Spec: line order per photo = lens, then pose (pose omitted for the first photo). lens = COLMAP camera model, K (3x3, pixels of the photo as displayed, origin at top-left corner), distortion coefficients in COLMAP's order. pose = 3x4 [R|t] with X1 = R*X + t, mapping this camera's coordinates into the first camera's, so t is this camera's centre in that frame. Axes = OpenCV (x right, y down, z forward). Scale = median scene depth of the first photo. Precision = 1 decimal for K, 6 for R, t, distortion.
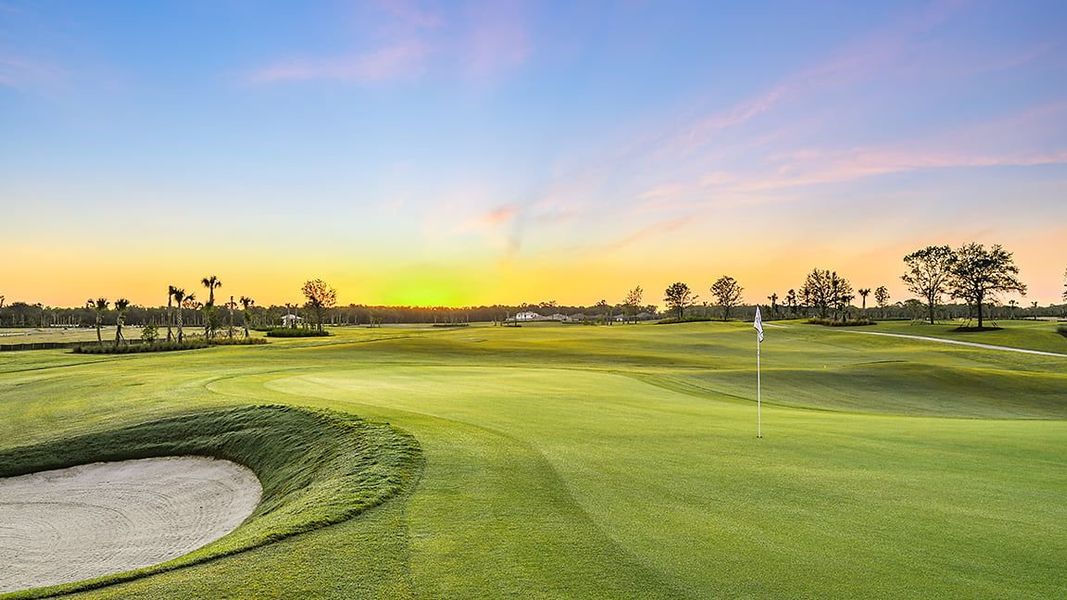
lens RADIAL K [[915.9, 0, 533.5], [0, 915.9, 300.0], [0, 0, 1]] dist [0.039642, -0.008076]
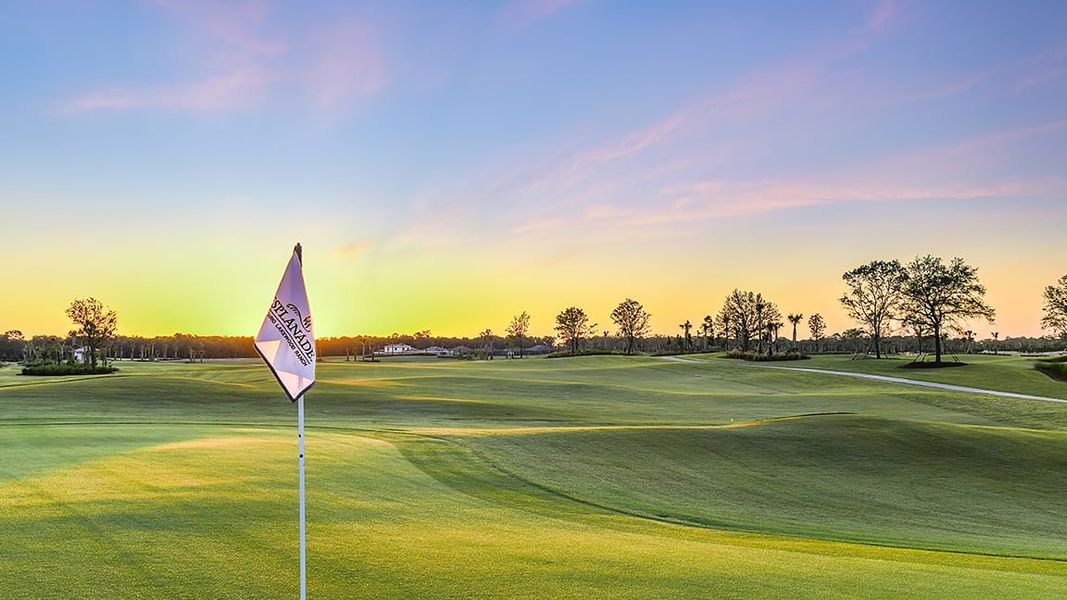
lens RADIAL K [[915.9, 0, 533.5], [0, 915.9, 300.0], [0, 0, 1]] dist [0.039642, -0.008076]
pose [[0.998105, 0.005314, 0.061302, 0.083358], [-0.002829, 0.999173, -0.040551, 0.008398], [-0.061467, 0.040301, 0.997295, 0.216720]]
